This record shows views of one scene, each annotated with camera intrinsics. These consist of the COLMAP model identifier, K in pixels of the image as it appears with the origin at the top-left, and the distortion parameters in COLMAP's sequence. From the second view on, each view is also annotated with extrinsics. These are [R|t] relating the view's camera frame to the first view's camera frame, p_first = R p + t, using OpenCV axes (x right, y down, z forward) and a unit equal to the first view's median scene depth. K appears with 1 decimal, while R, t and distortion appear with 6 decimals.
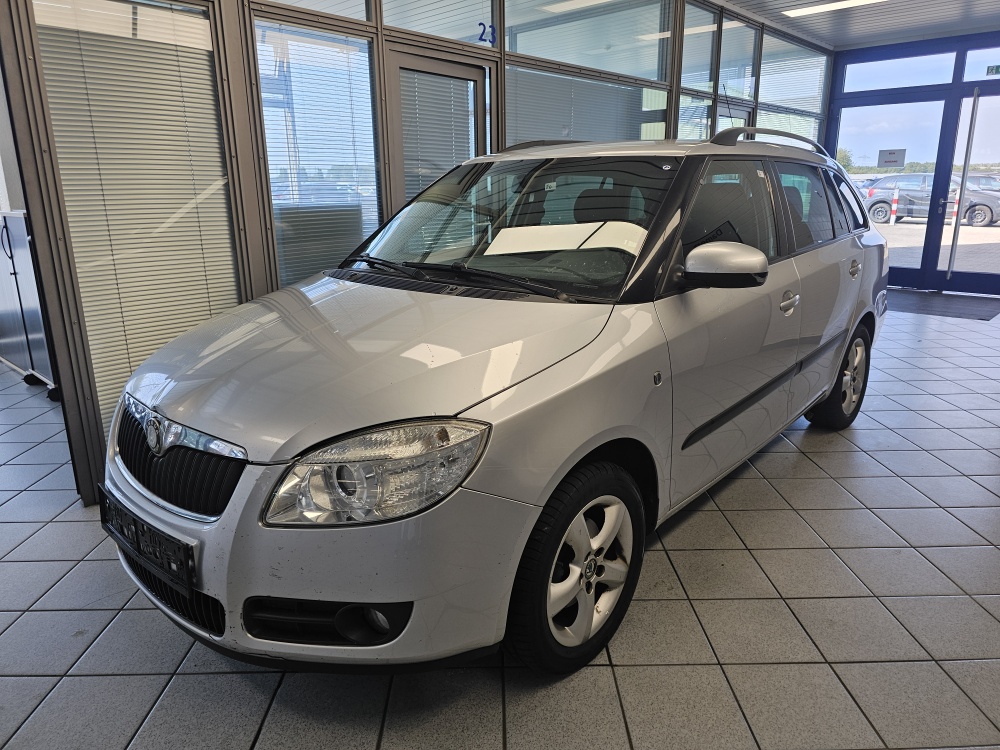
lens RADIAL K [[684.3, 0, 500.5], [0, 684.3, 373.2], [0, 0, 1]] dist [0.041698, -0.049685]
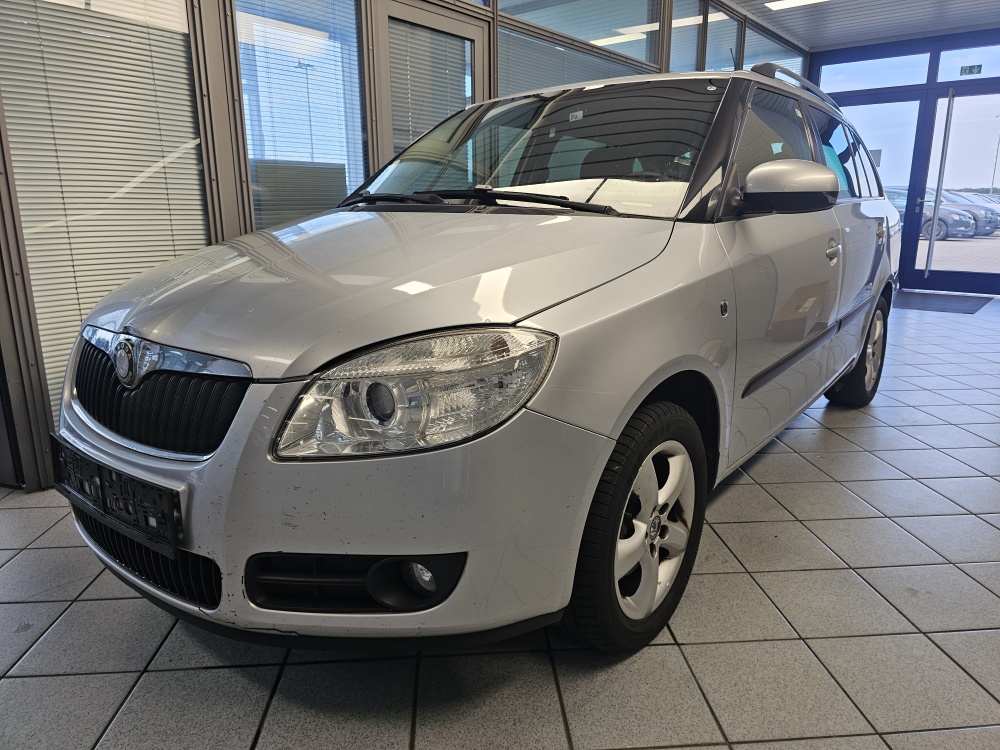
lens RADIAL K [[684.0, 0, 499.3], [0, 684.0, 380.8], [0, 0, 1]] dist [0.031686, -0.036463]
pose [[0.997846, -0.004559, 0.065438, -0.115554], [0.006539, 0.999527, -0.030065, 0.129808], [-0.065270, 0.030429, 0.997404, 0.168287]]
